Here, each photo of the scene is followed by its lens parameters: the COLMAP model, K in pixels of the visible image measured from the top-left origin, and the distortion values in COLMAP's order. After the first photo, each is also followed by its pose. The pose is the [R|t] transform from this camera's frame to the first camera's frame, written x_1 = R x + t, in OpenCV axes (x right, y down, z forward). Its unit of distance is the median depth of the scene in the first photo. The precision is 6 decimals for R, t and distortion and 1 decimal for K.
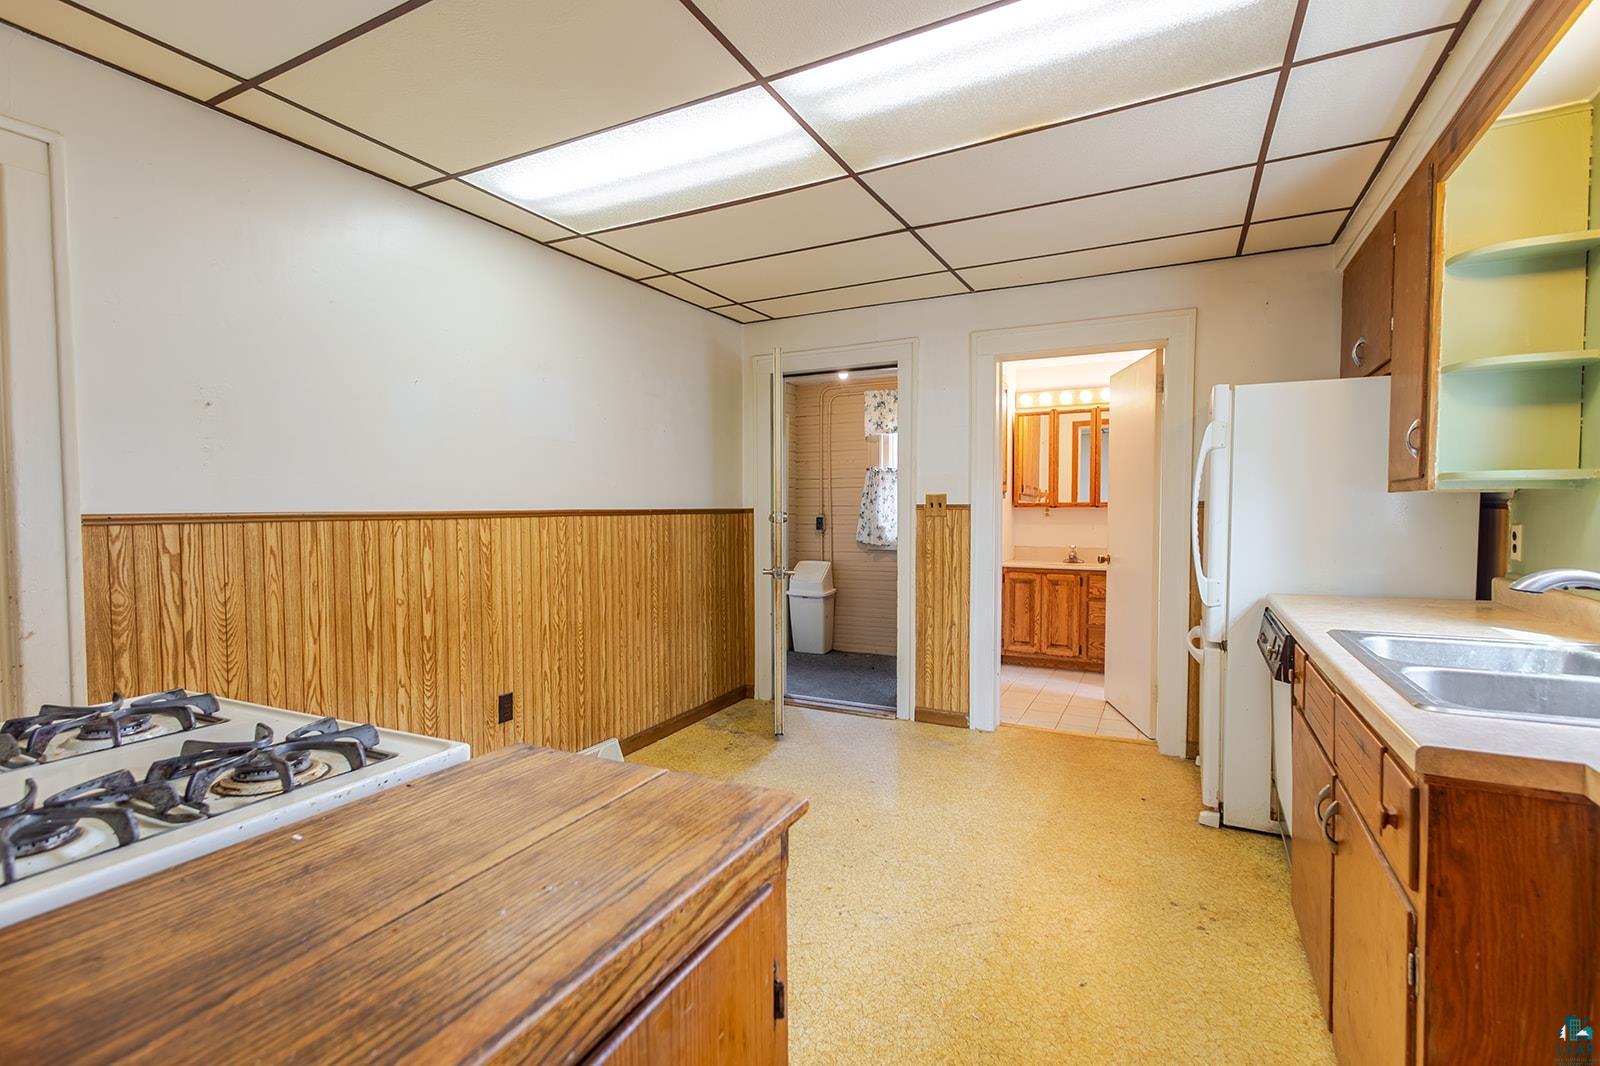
lens RADIAL K [[739.7, 0, 798.0], [0, 739.7, 534.9], [0, 0, 1]] dist [0.012571, 0.000669]
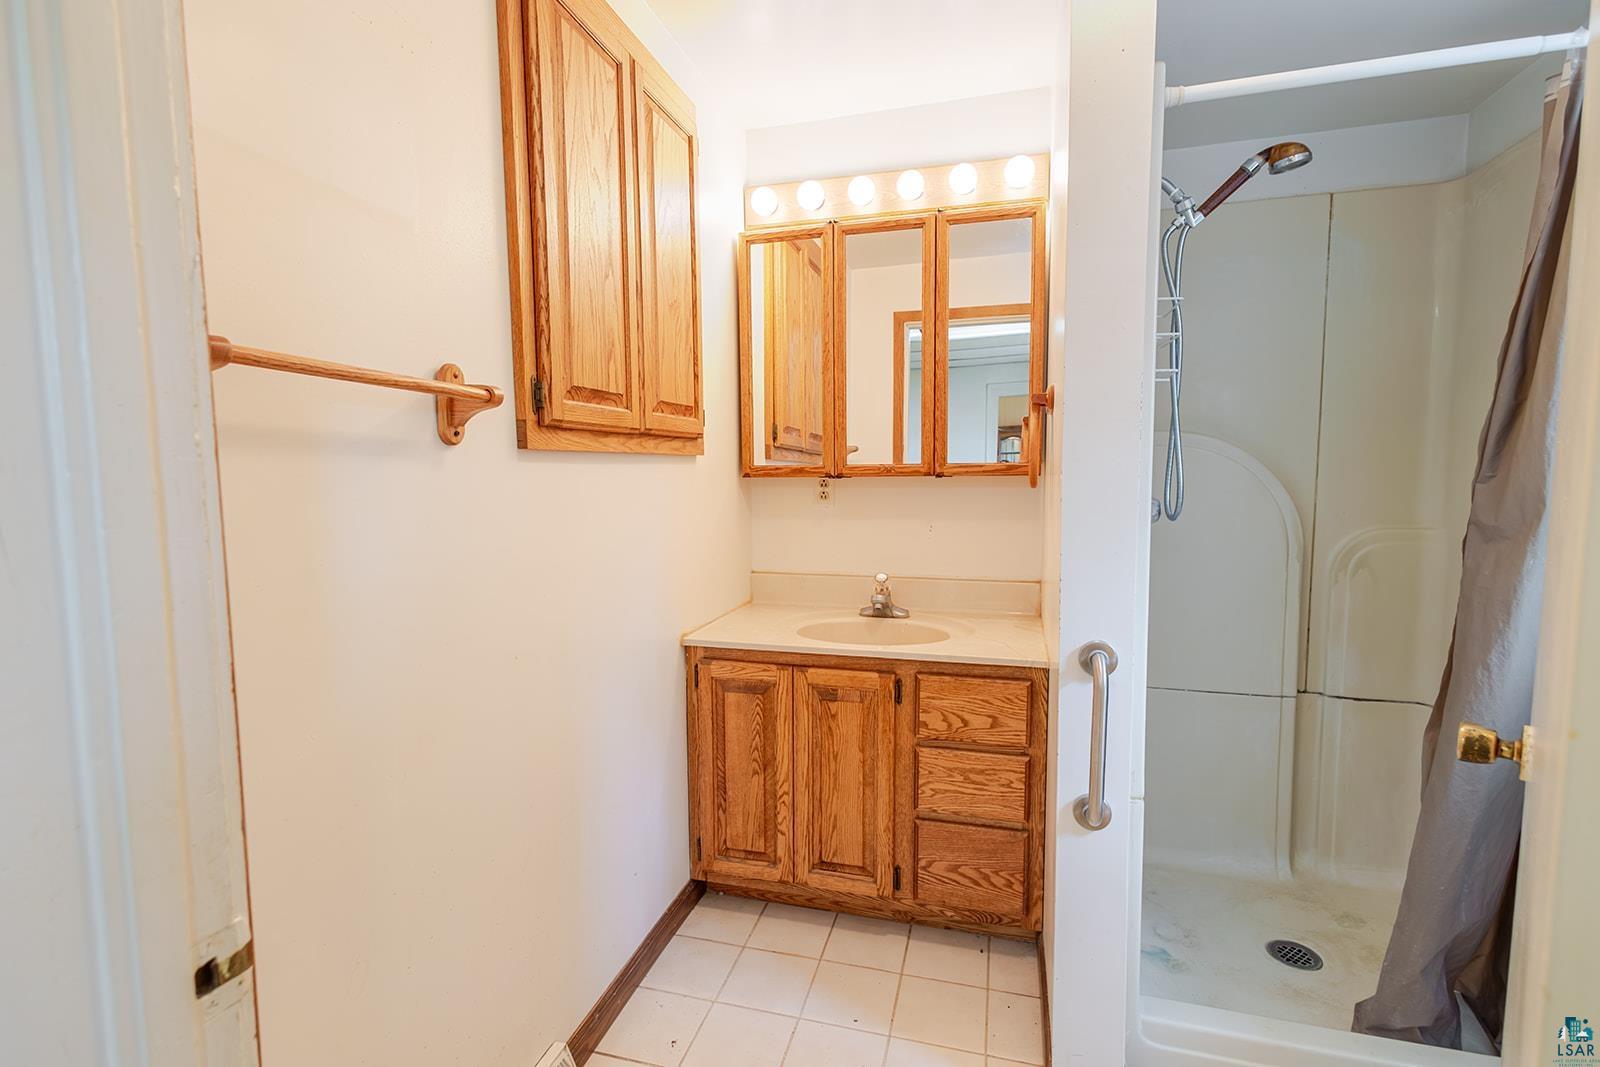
lens RADIAL K [[739.7, 0, 799.2], [0, 739.7, 535.9], [0, 0, 1]] dist [0.012571, 0.000669]
pose [[0.978717, -0.021145, 0.204124, 0.258578], [0.011126, 0.998682, 0.050109, -0.027715], [-0.204915, -0.046771, 0.977662, 0.650529]]
